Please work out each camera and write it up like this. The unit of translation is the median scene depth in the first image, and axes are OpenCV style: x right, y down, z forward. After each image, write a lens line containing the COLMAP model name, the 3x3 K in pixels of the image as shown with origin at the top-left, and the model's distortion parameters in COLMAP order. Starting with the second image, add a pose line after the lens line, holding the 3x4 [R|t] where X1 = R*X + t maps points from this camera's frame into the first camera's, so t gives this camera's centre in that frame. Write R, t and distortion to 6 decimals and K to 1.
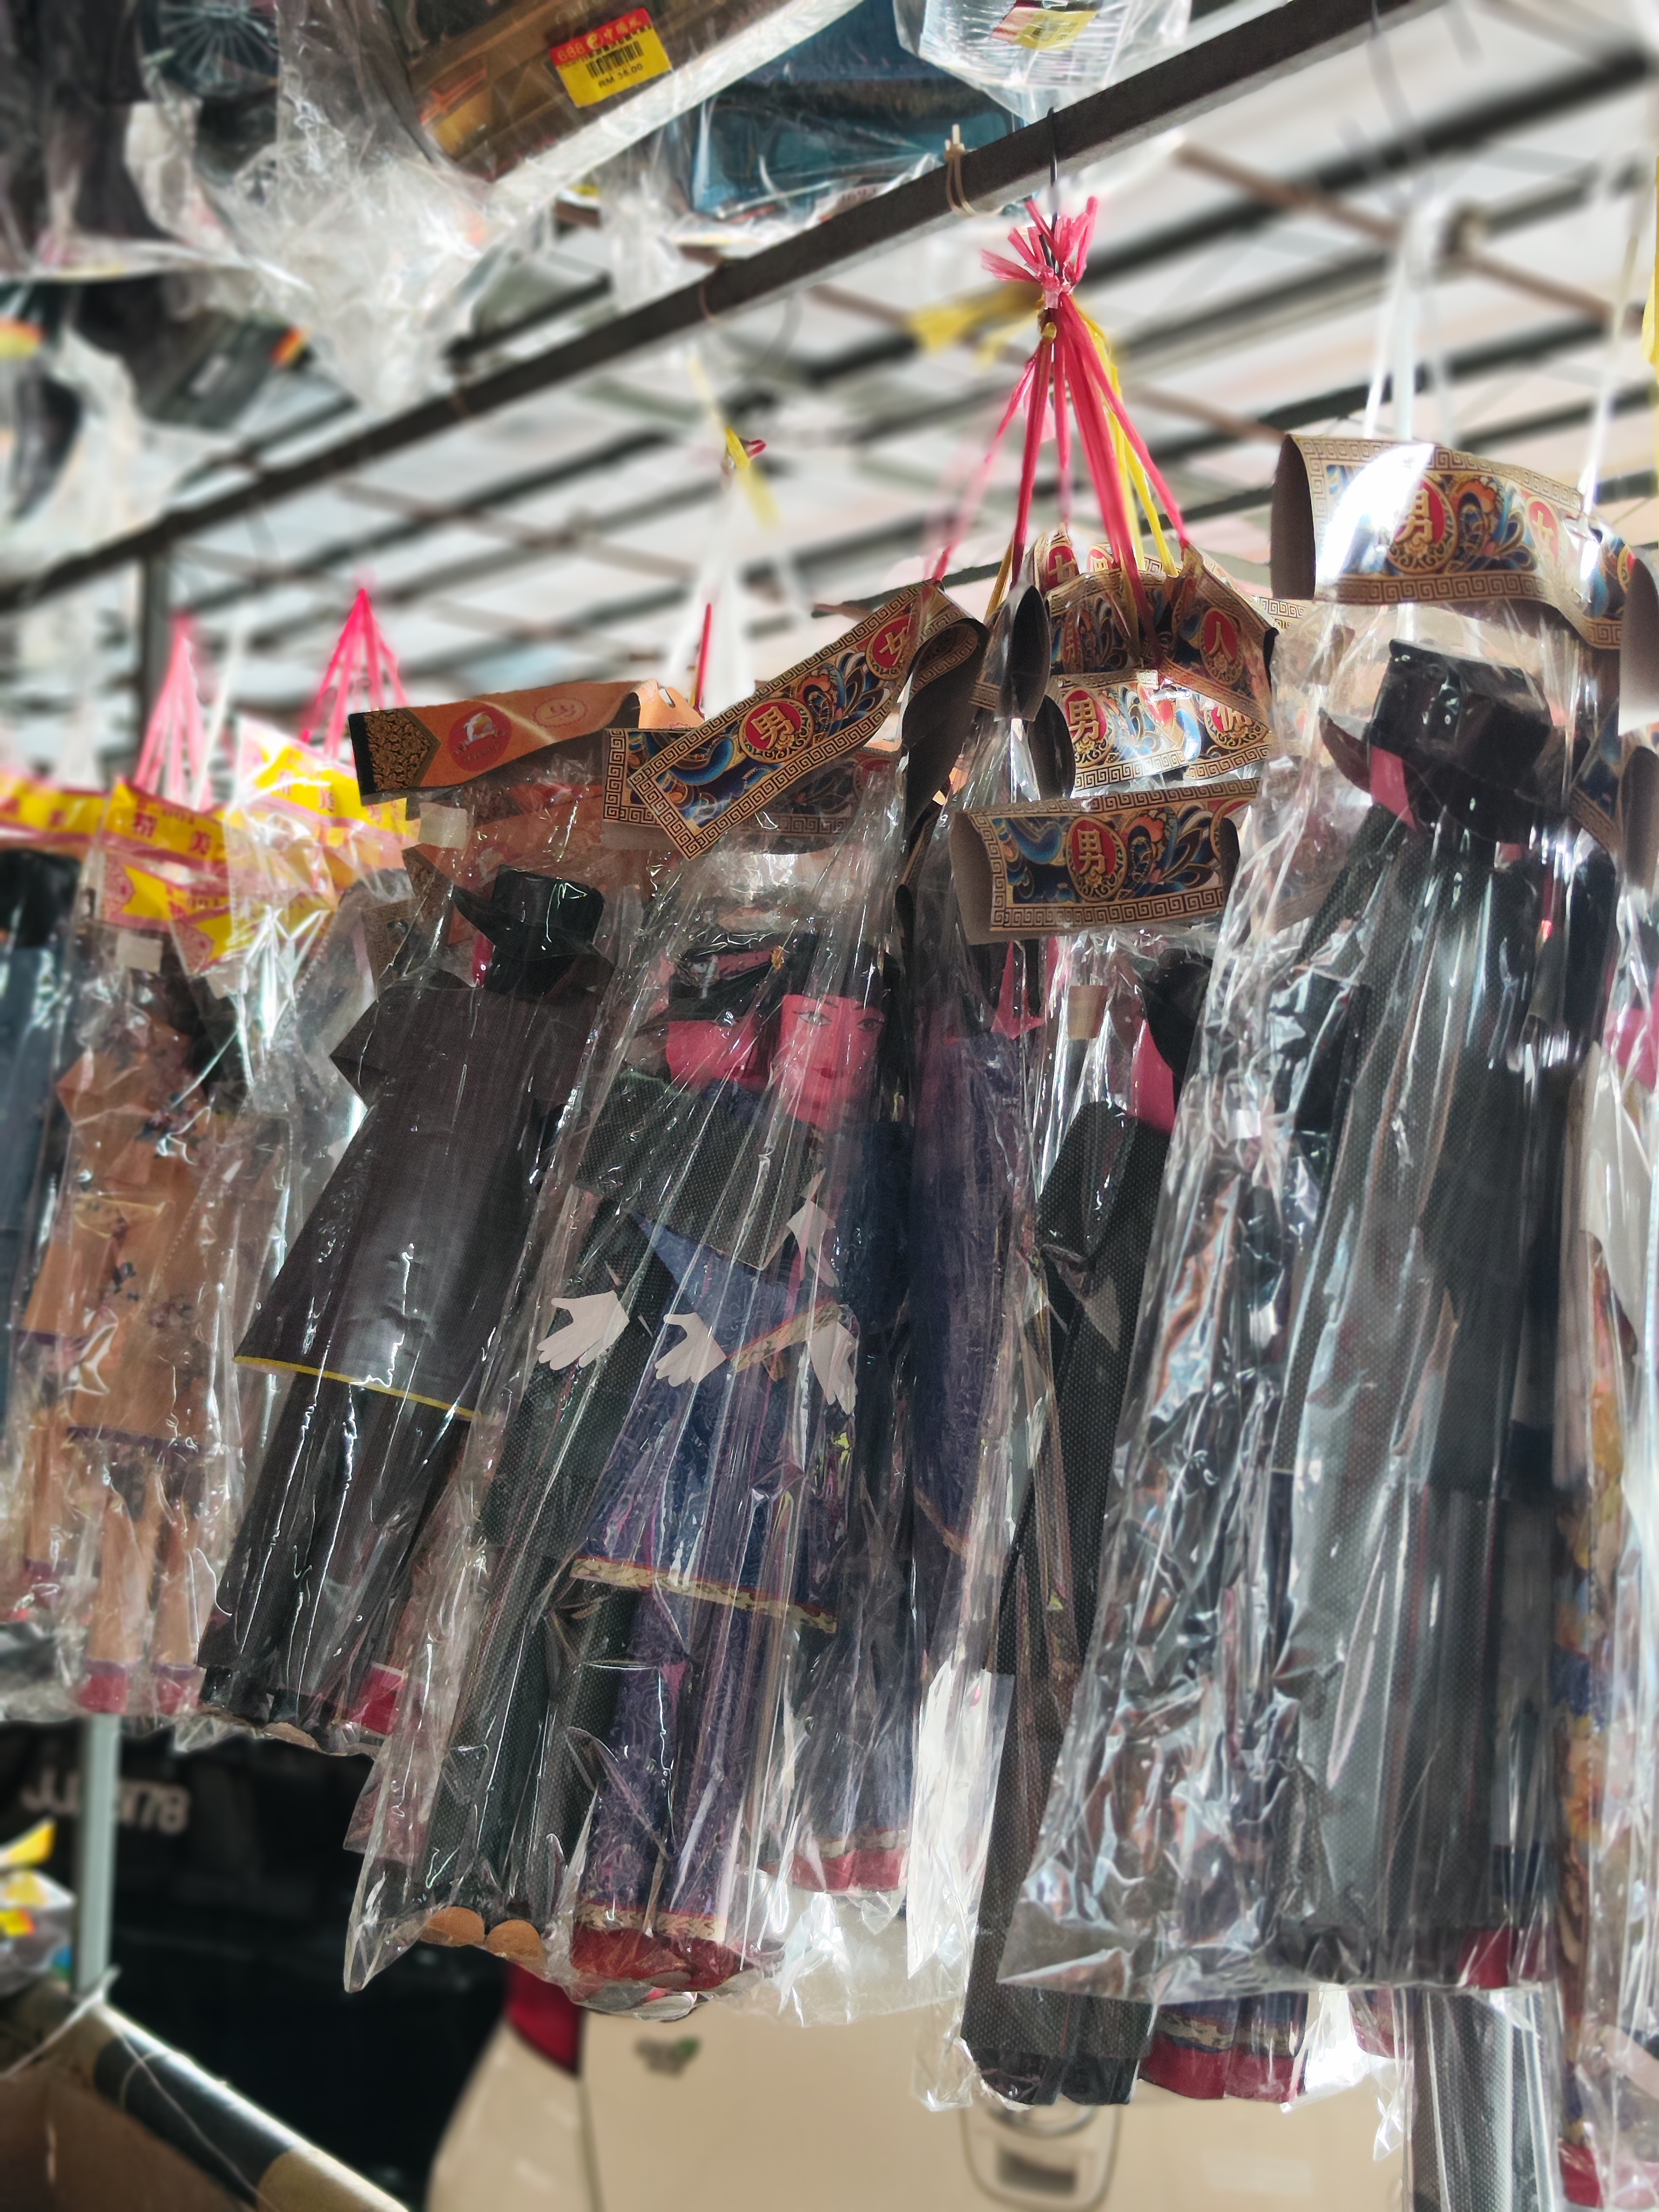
lens RADIAL K [[3063.3, 0, 829.5], [0, 3063.3, 1106.0], [0, 0, 1]] dist [0.172897, -0.515696]
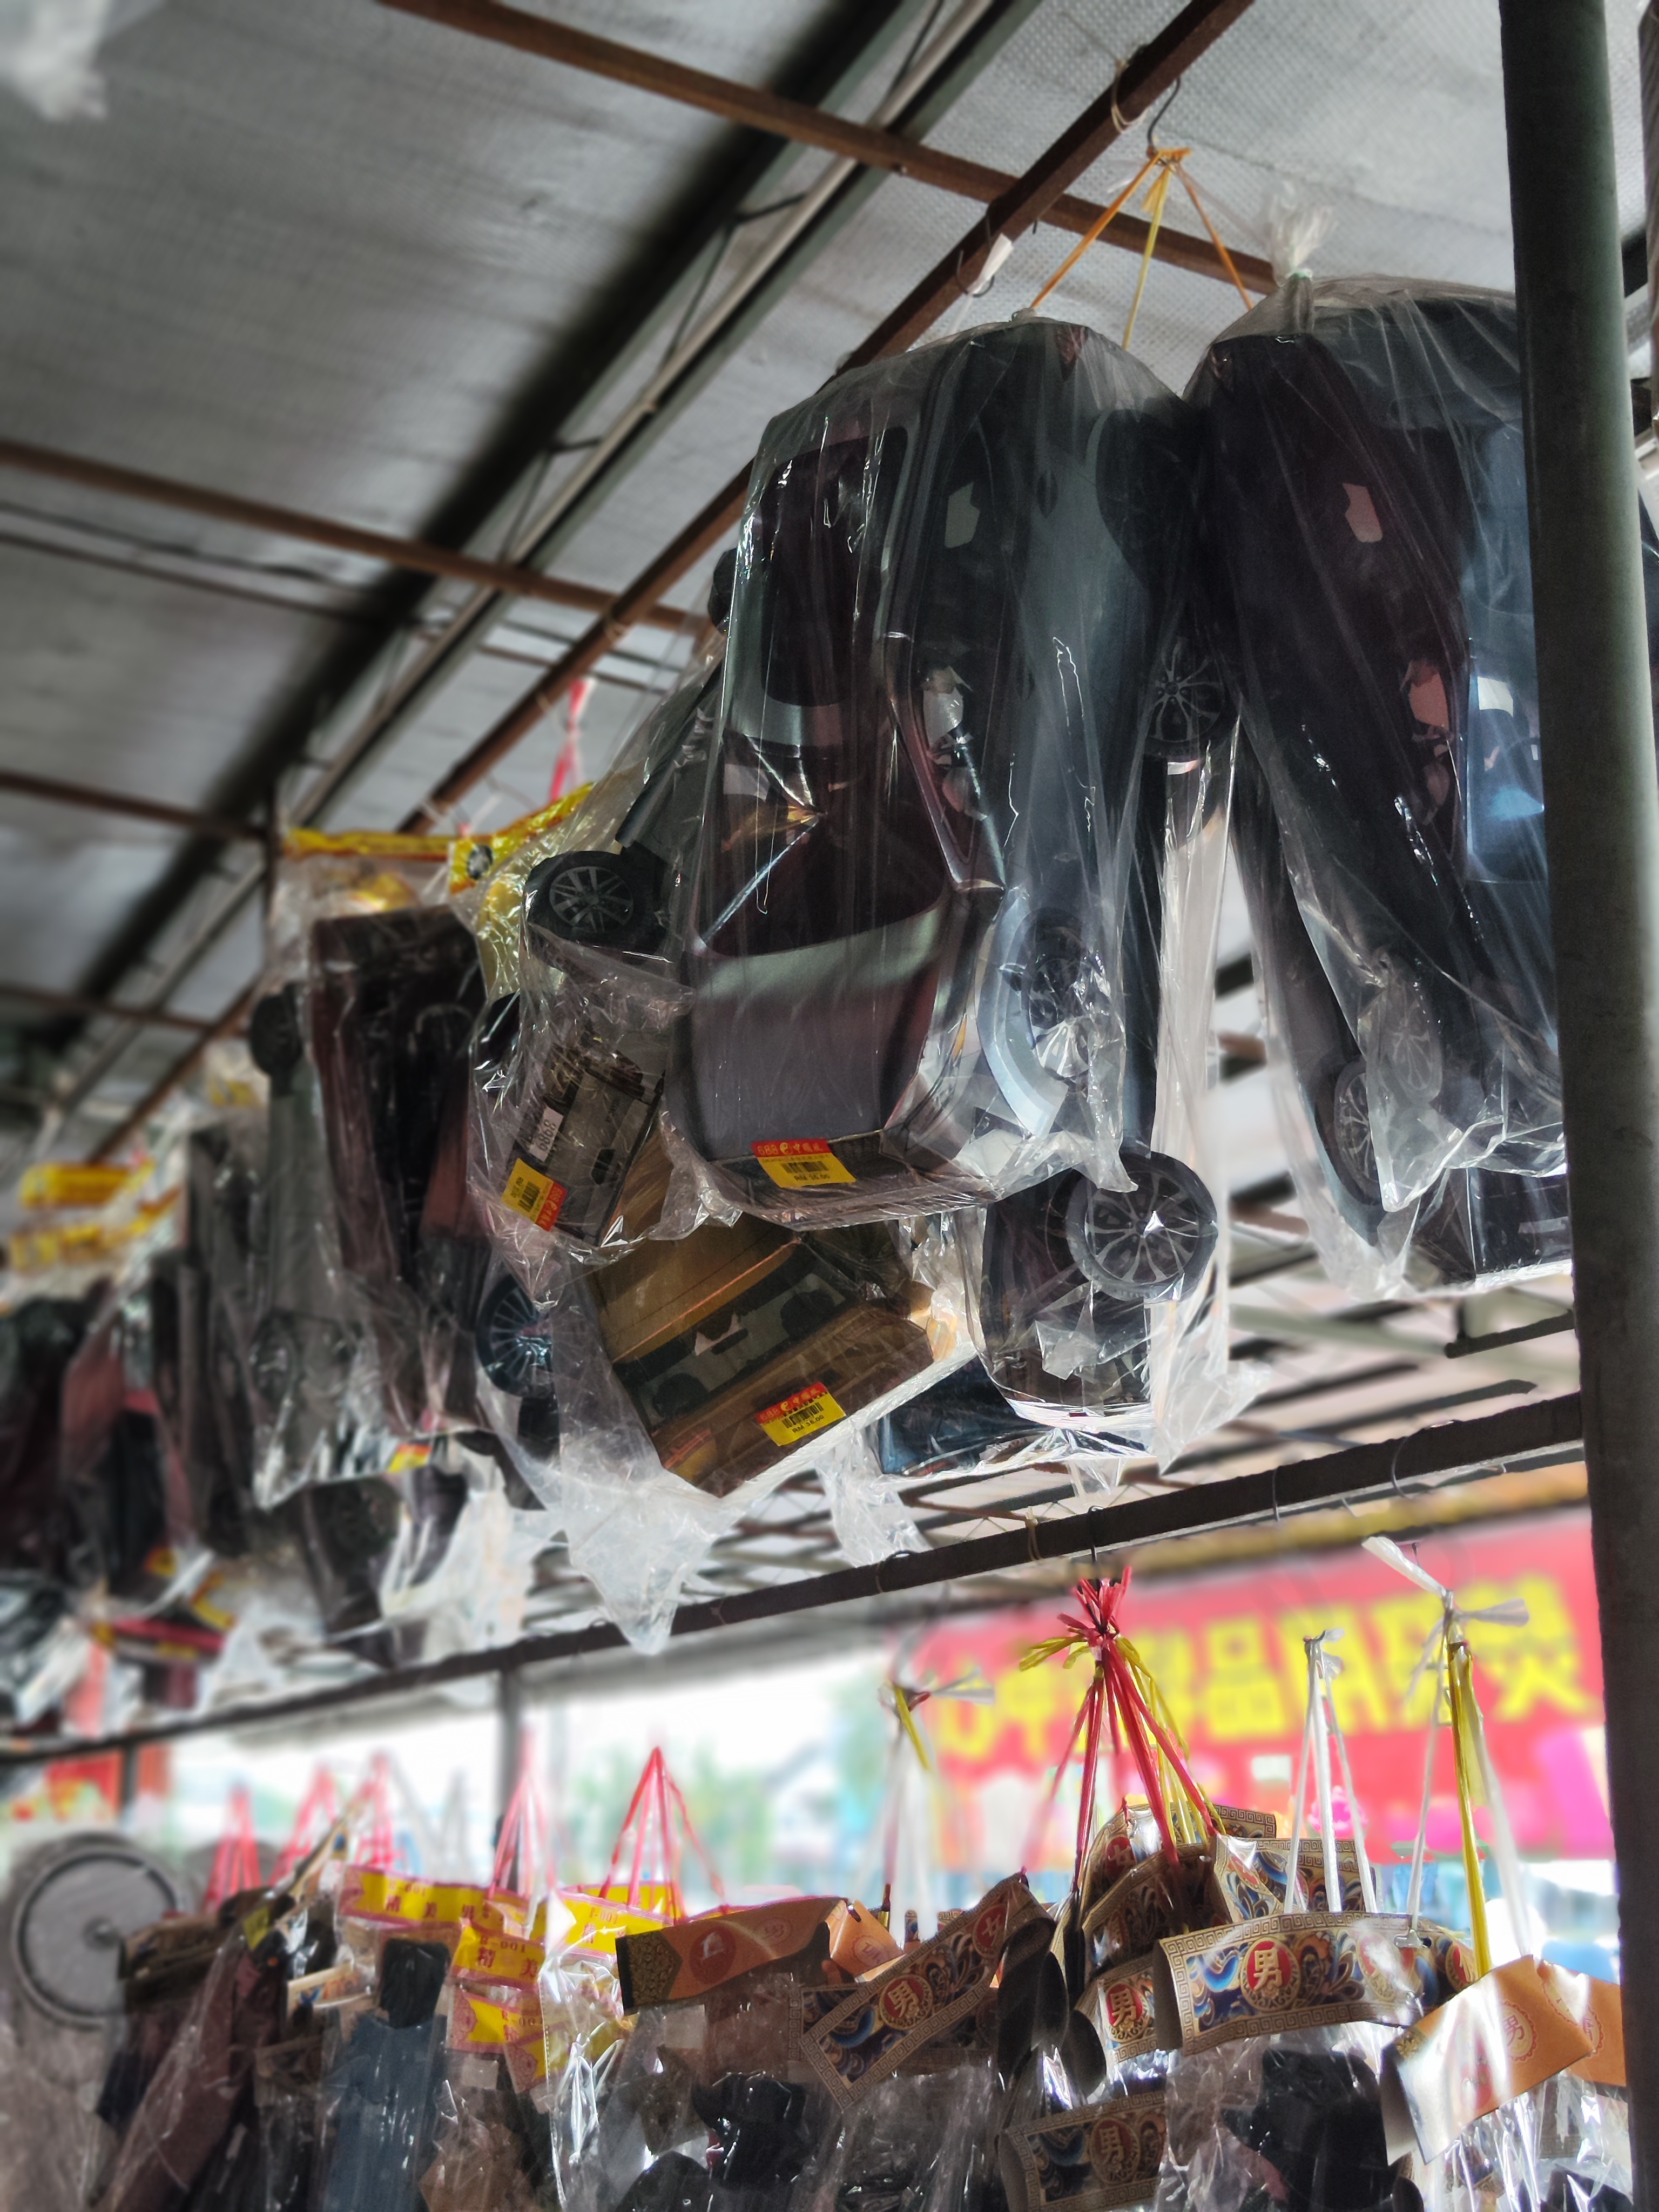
lens RADIAL K [[3063.3, 0, 829.5], [0, 3063.3, 1106.0], [0, 0, 1]] dist [0.172897, -0.515696]
pose [[0.988251, -0.073121, -0.134214, 0.157943], [0.041774, 0.973921, -0.223008, -0.201572], [0.147020, 0.214781, 0.965533, -0.386106]]
